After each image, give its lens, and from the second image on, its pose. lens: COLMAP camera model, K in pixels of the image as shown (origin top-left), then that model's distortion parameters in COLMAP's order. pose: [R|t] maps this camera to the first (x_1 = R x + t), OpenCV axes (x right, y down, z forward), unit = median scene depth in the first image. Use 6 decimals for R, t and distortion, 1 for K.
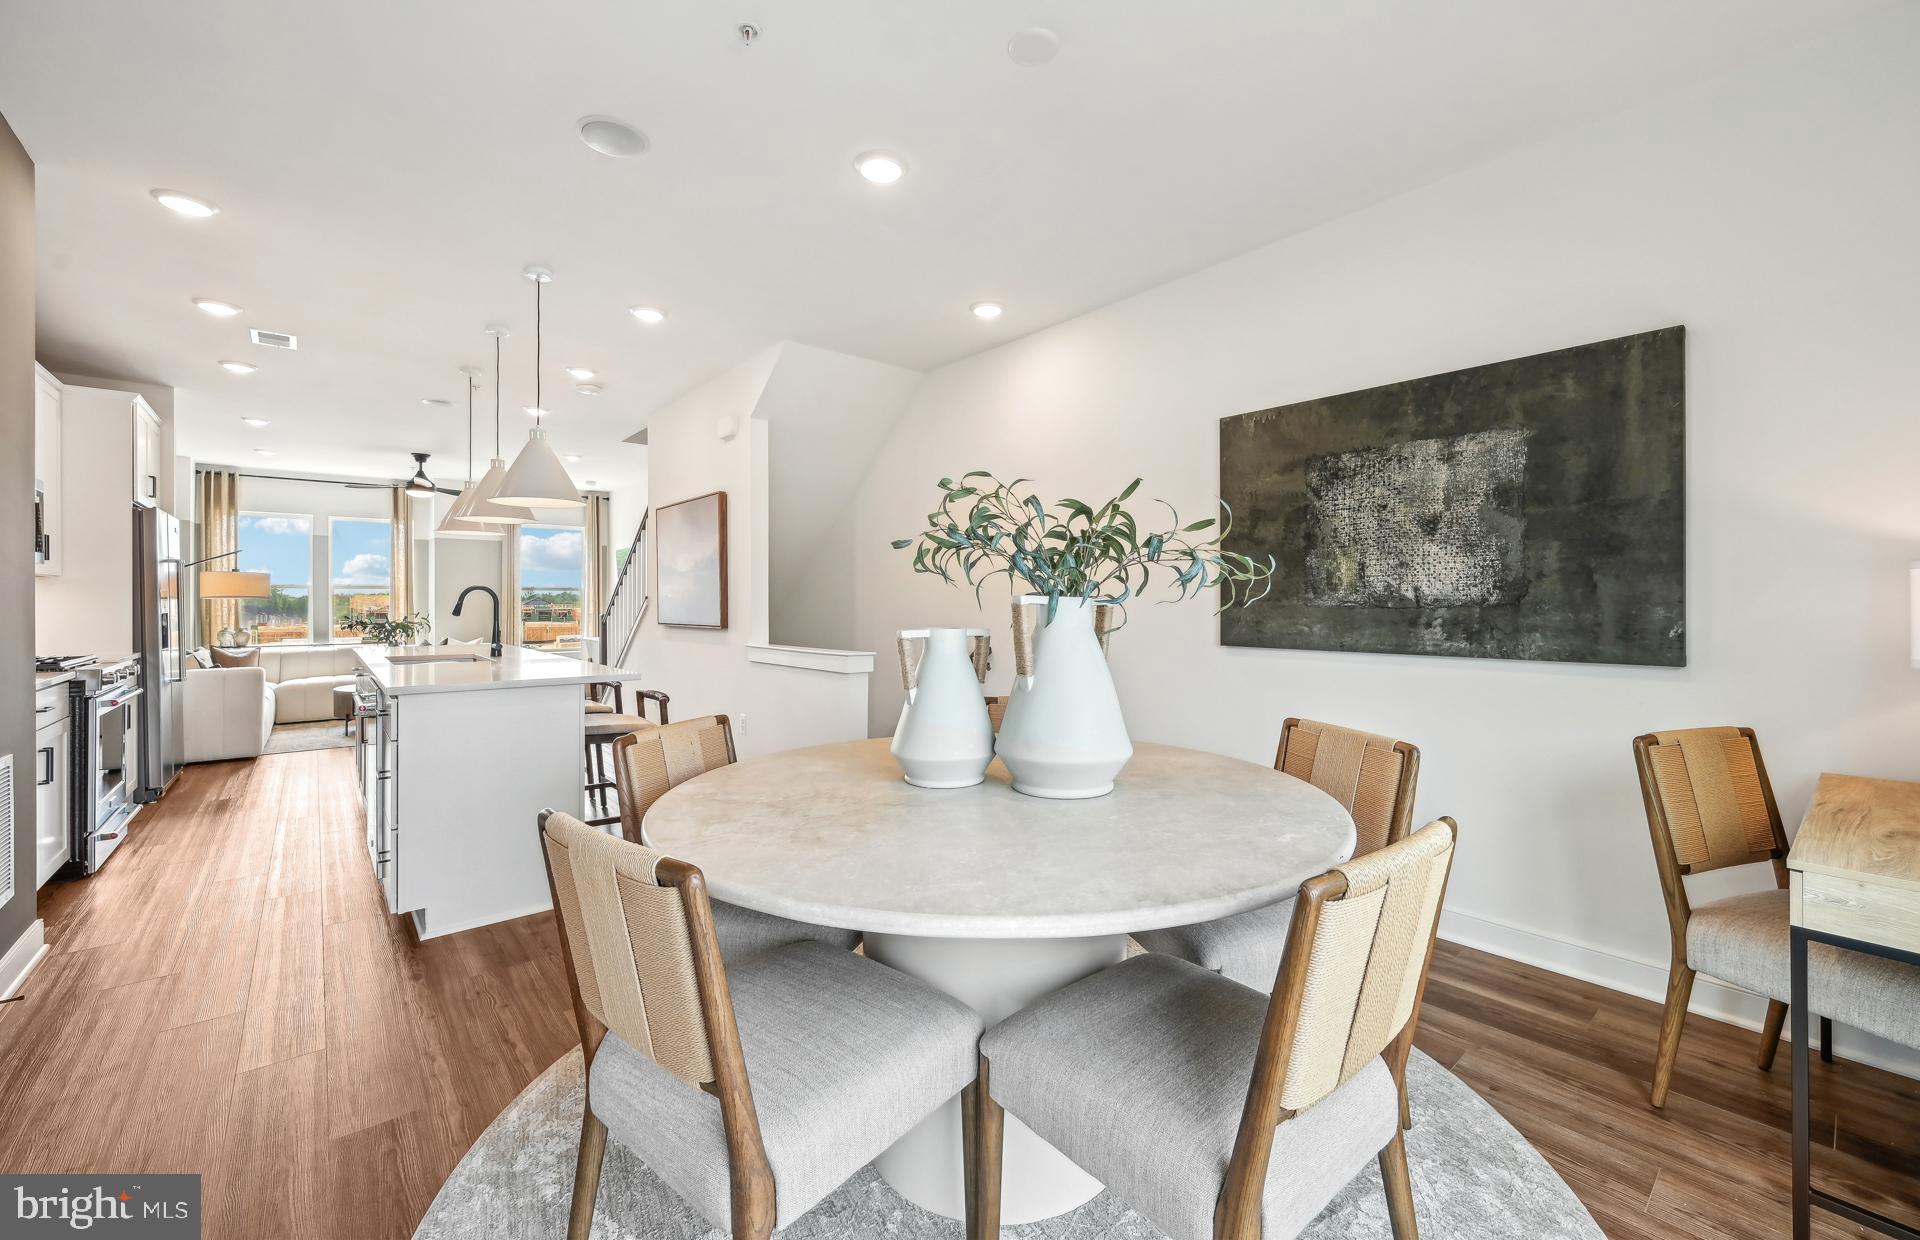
lens RADIAL K [[765.5, 0, 962.6], [0, 765.5, 606.7], [0, 0, 1]] dist [-0.000167, 0.000280]
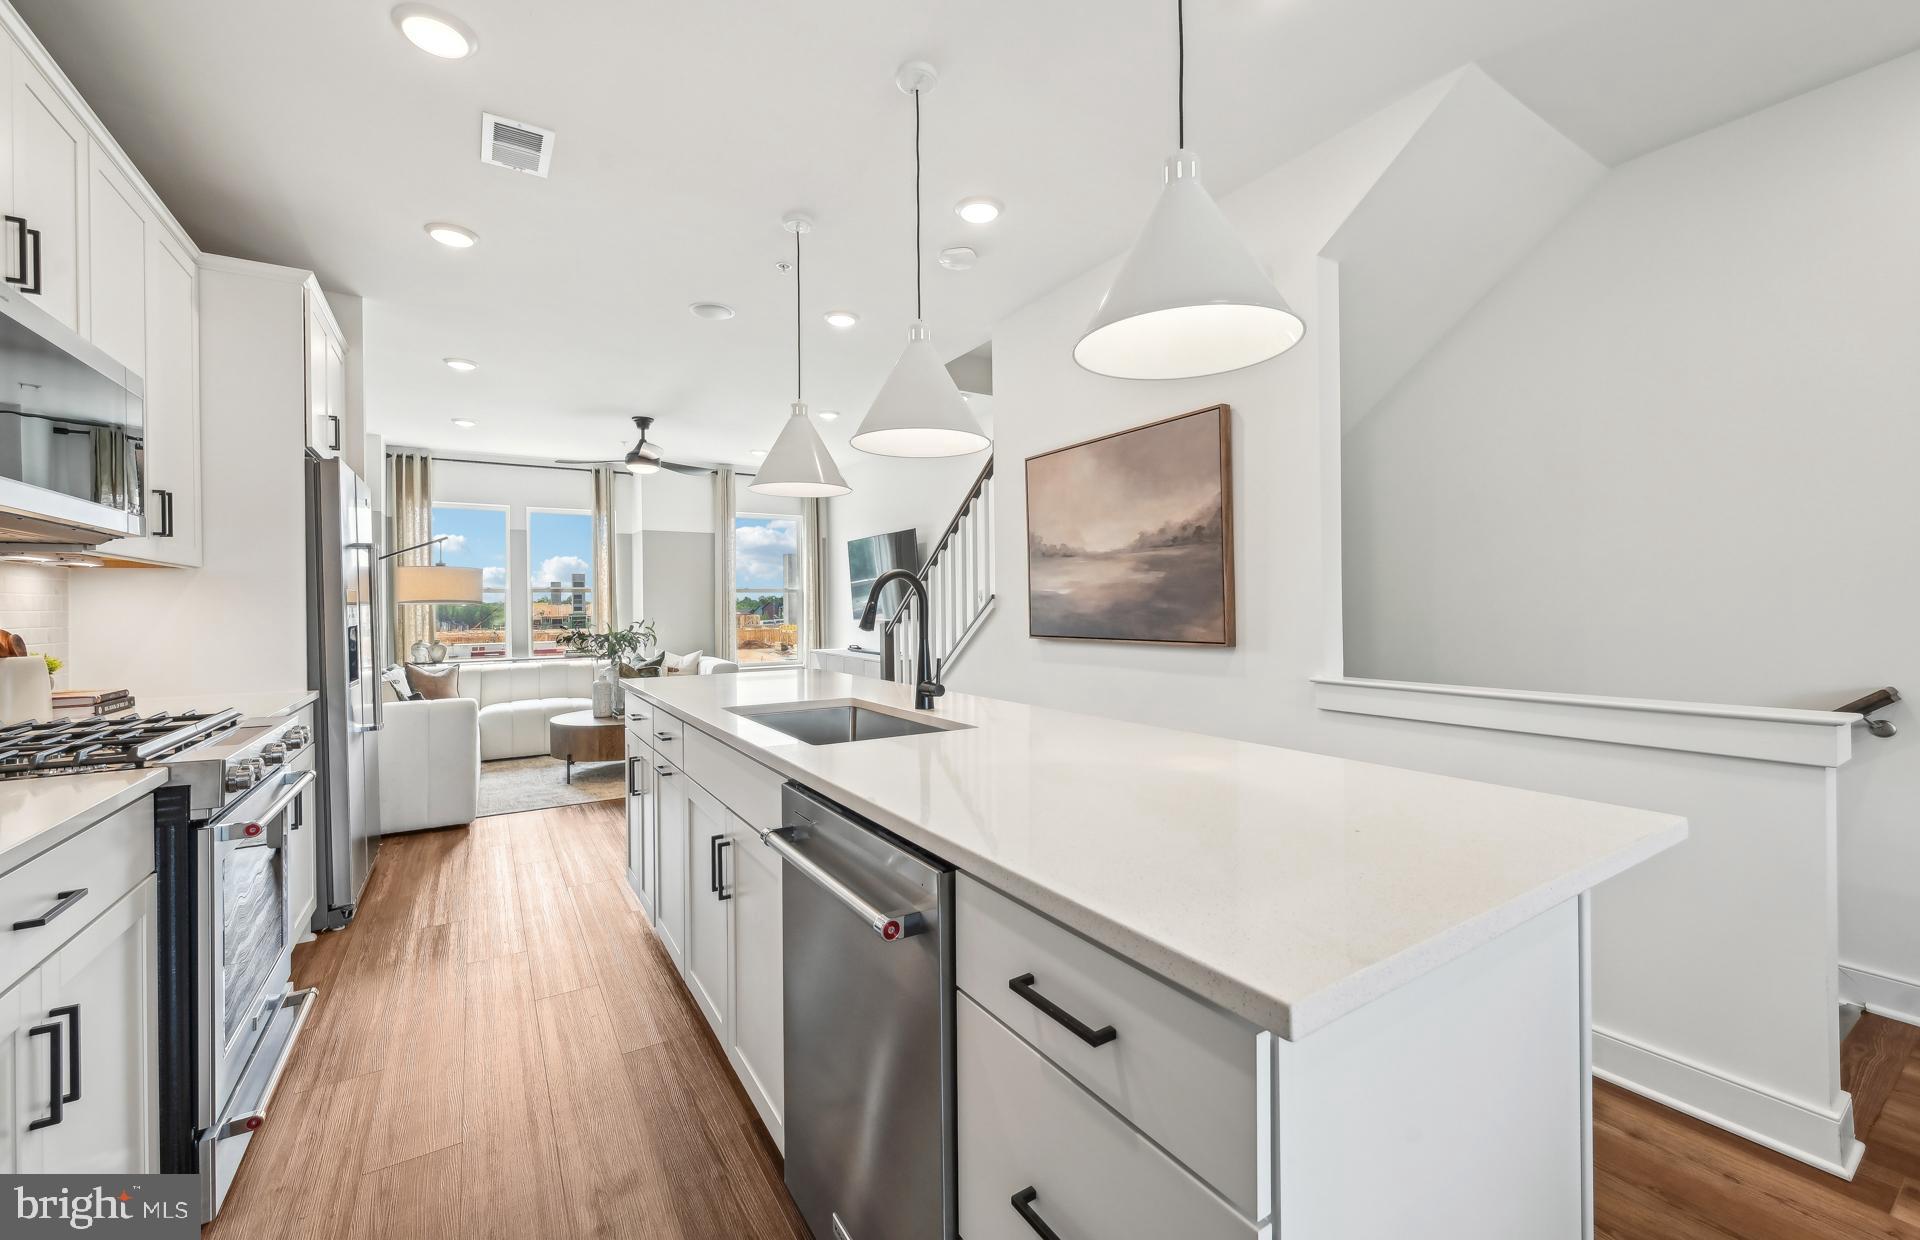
lens RADIAL K [[765.5, 0, 970.0], [0, 765.5, 611.9], [0, 0, 1]] dist [-0.000167, 0.000280]
pose [[0.991390, -0.008186, -0.130690, -0.405917], [0.008632, 0.999959, 0.002849, -0.000543], [0.130661, -0.003952, 0.991419, 0.393331]]
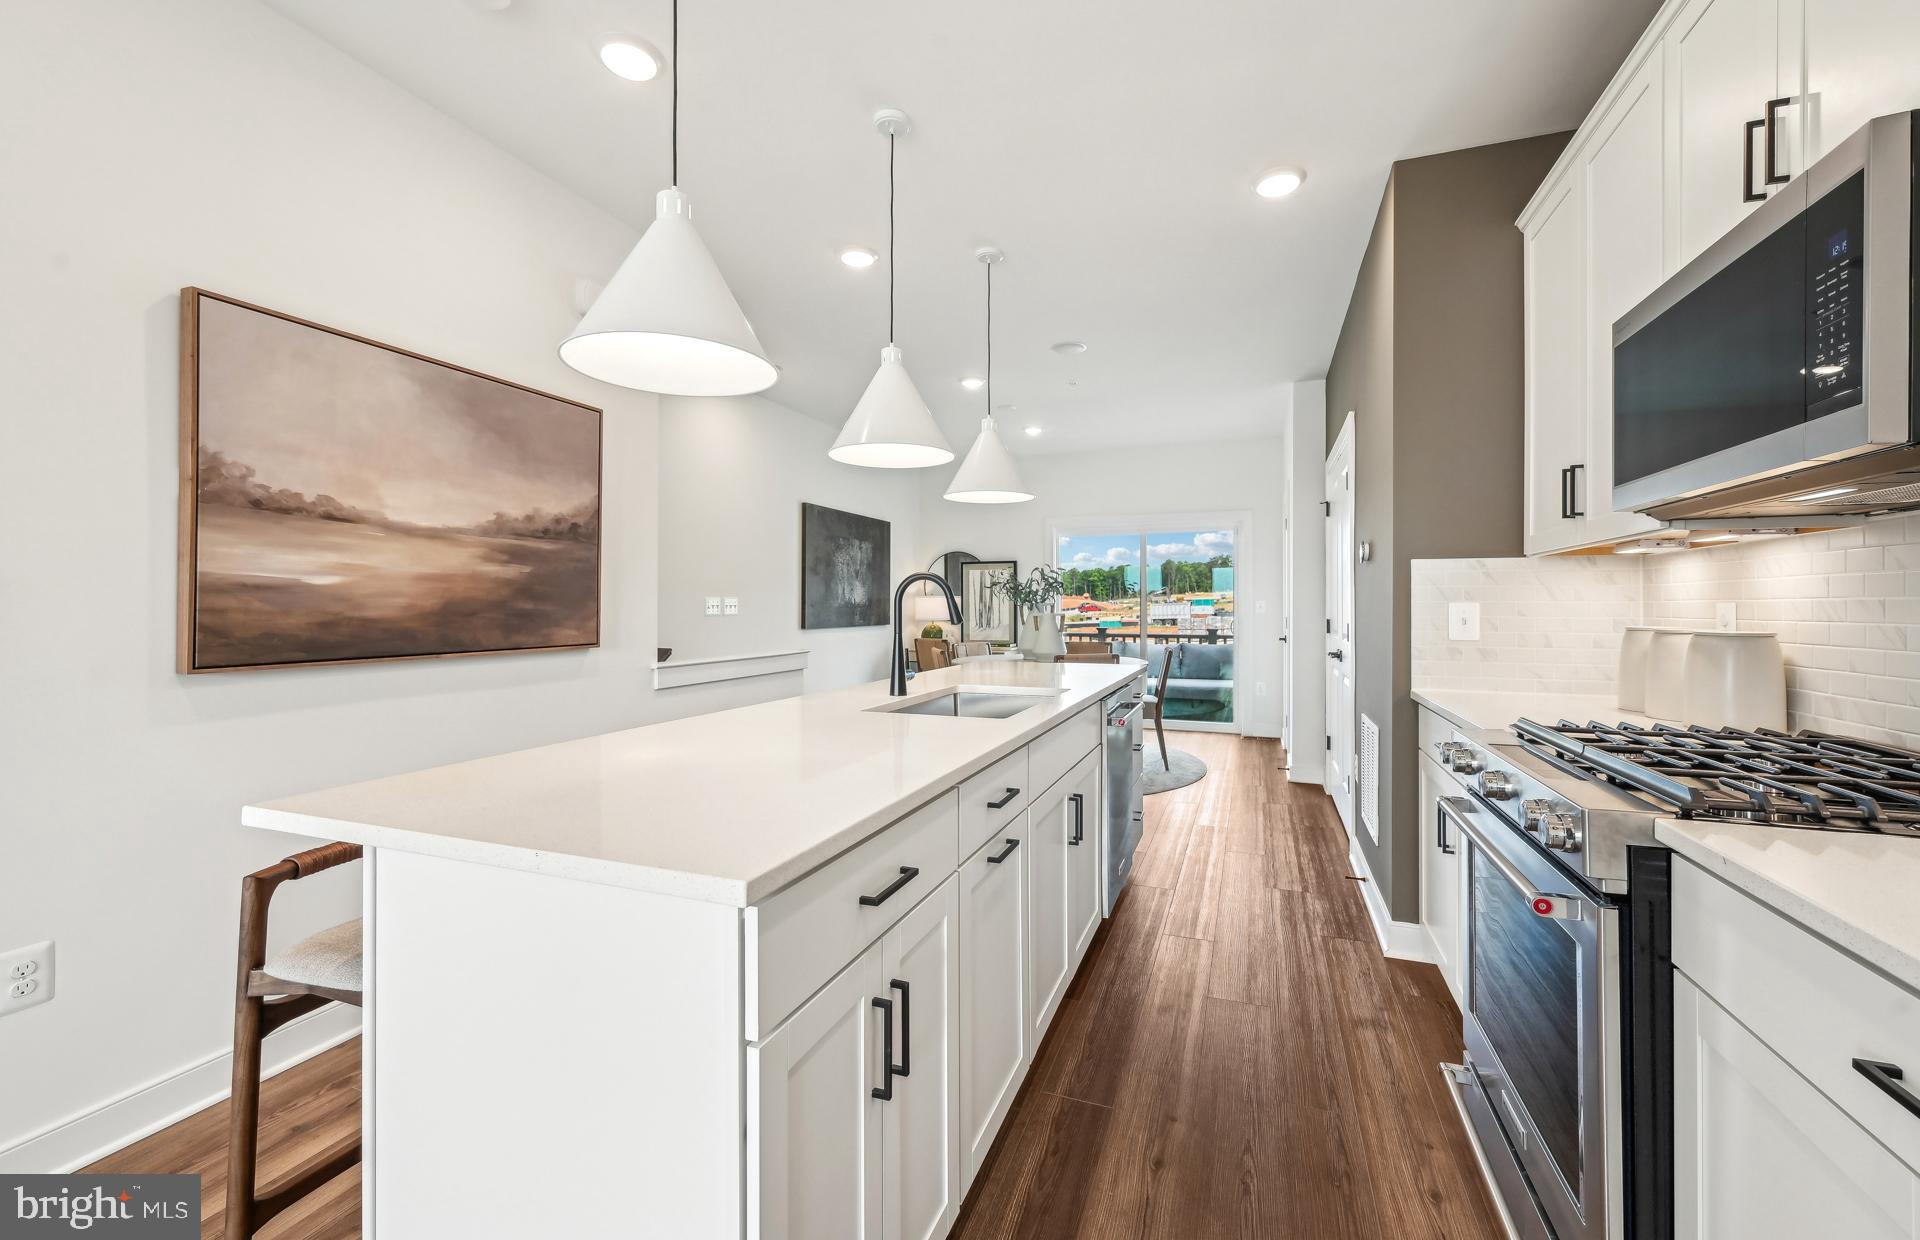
lens RADIAL K [[765.5, 0, 967.7], [0, 765.5, 608.1], [0, 0, 1]] dist [-0.000167, 0.000280]
pose [[-0.483233, -0.001683, 0.875490, -0.876048], [0.003287, 0.999988, 0.003737, -0.001984], [-0.875486, 0.004684, -0.483221, 0.947233]]
